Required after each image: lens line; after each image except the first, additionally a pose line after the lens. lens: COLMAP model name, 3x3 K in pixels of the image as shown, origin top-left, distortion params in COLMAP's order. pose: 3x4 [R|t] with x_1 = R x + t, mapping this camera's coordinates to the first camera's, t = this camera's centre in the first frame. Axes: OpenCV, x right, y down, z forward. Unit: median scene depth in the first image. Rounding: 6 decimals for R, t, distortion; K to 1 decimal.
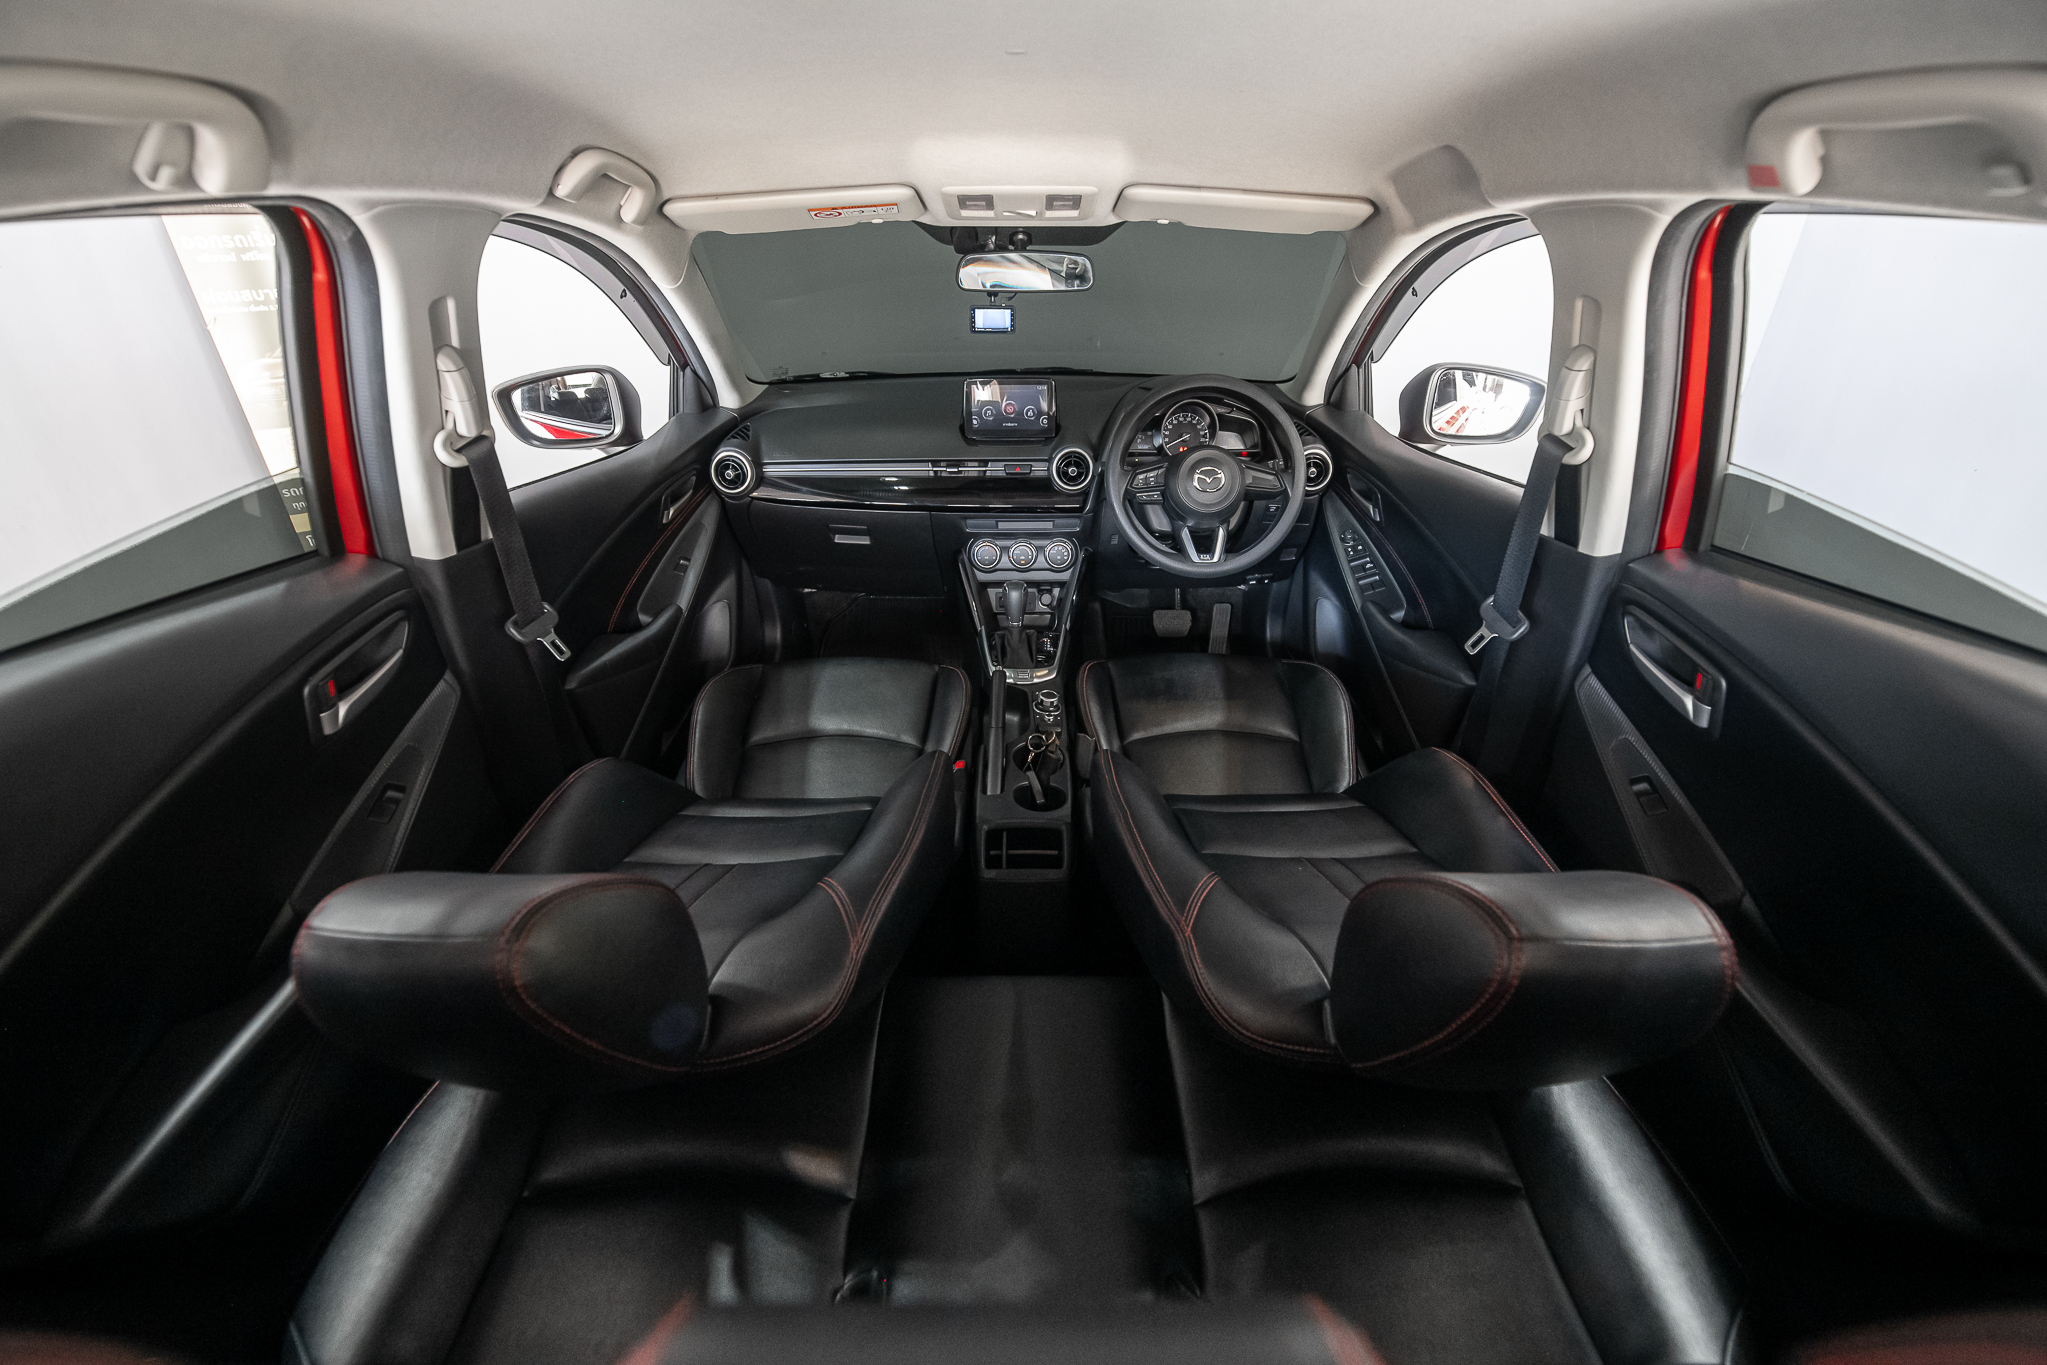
lens RADIAL K [[856.8, 0, 1023.5], [0, 856.8, 682.5], [0, 0, 1]] dist [-0.000664, -0.000013]
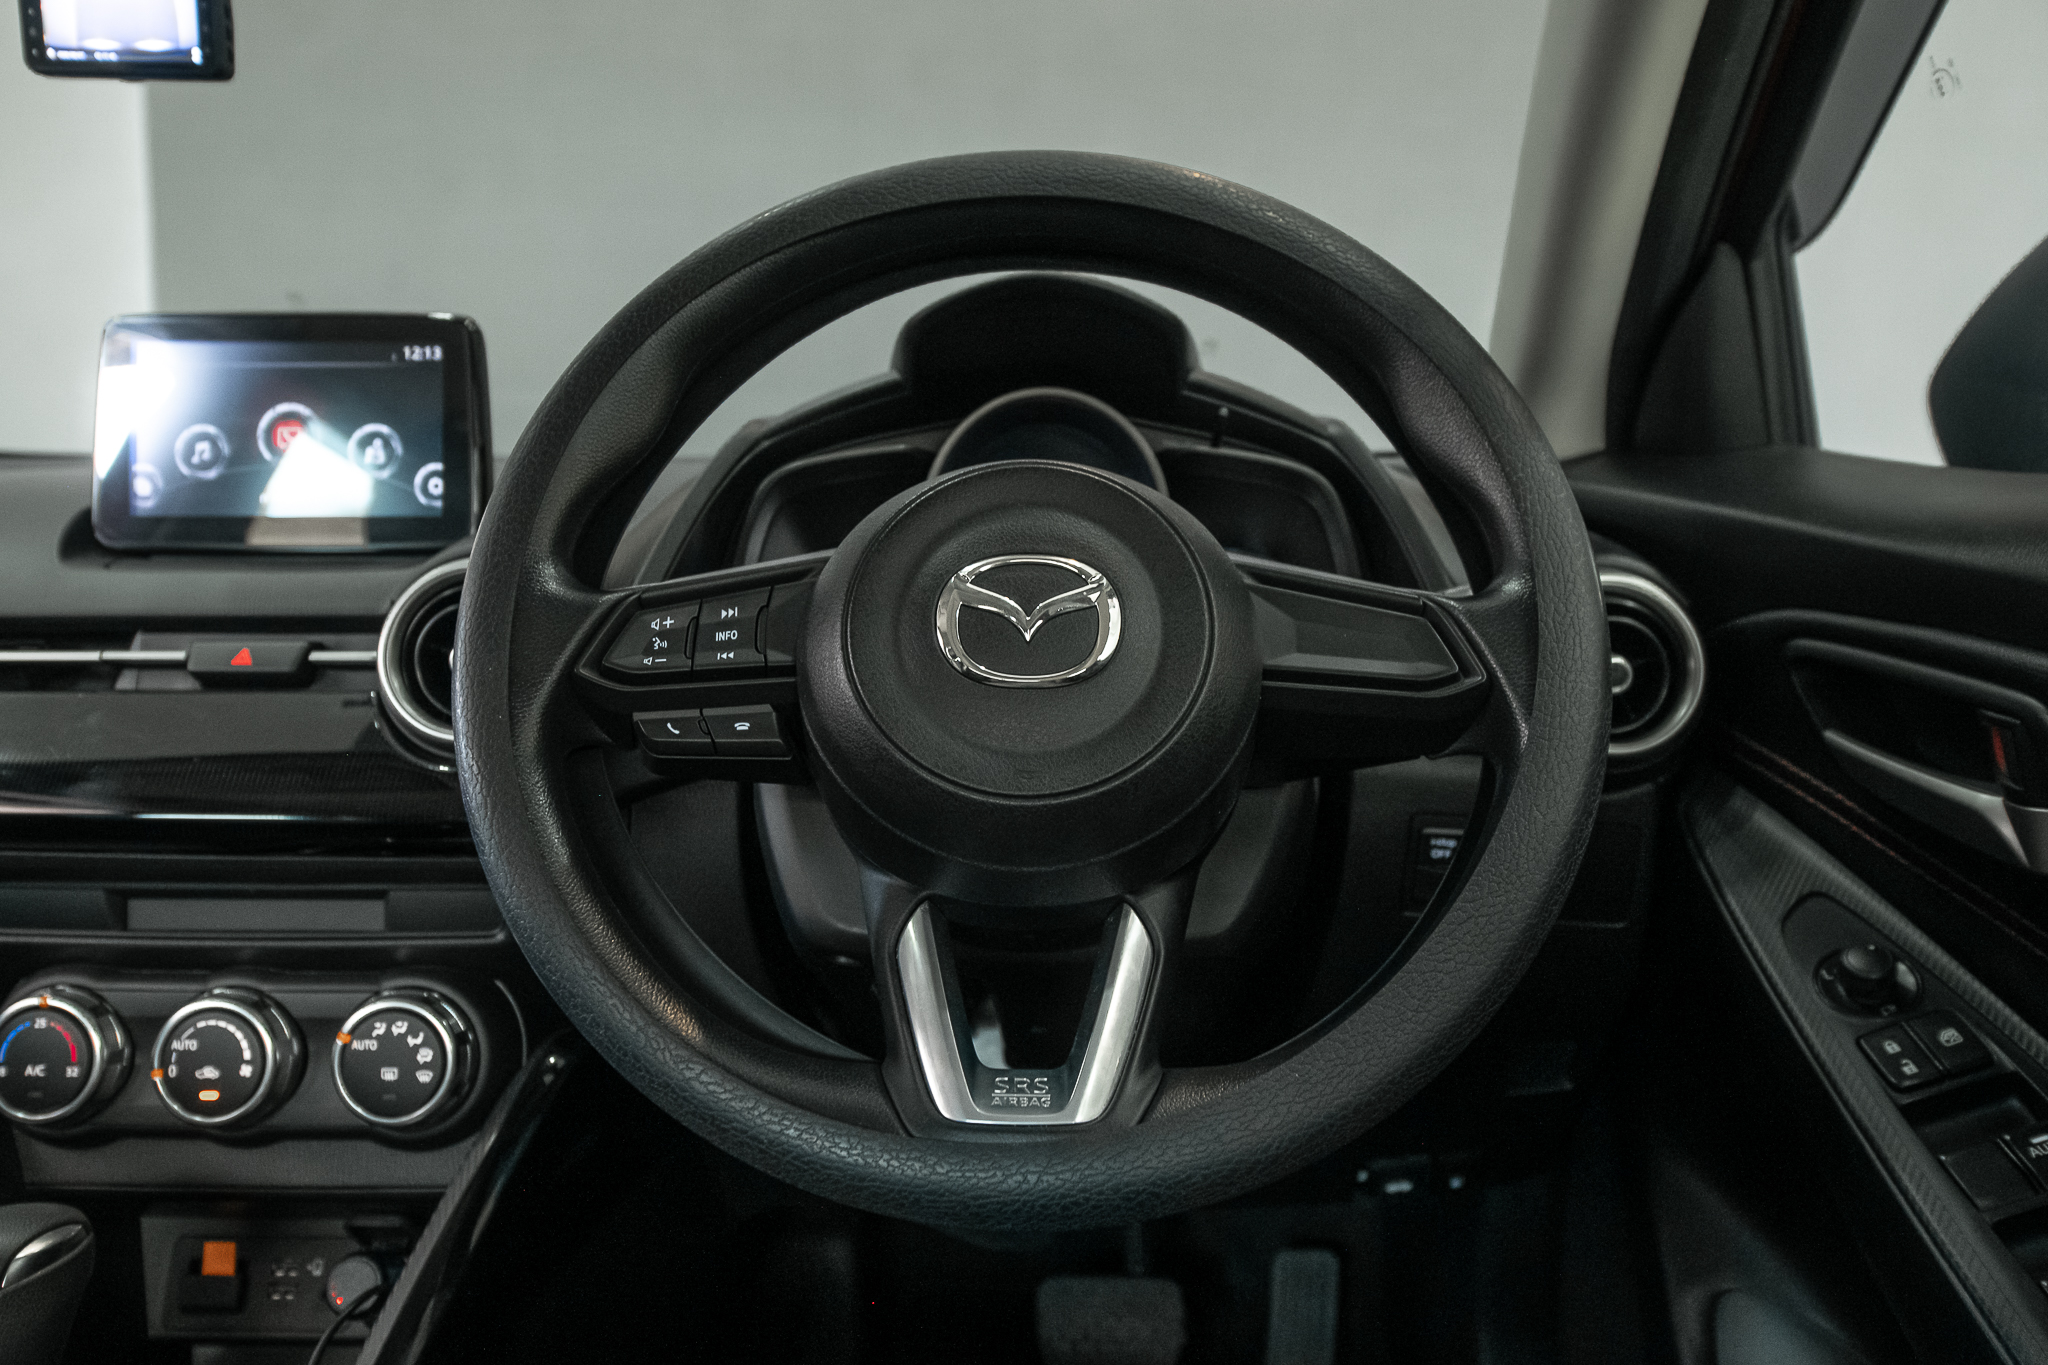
lens RADIAL K [[1375.9, 0, 1024.0], [0, 1375.9, 682.5], [0, 0, 1]] dist [0.002563, -0.000225]
pose [[0.999343, 0.003965, -0.036020, 0.208271], [-0.018090, 0.915864, -0.401081, -0.106776], [0.031399, 0.401469, 0.915334, 0.693995]]
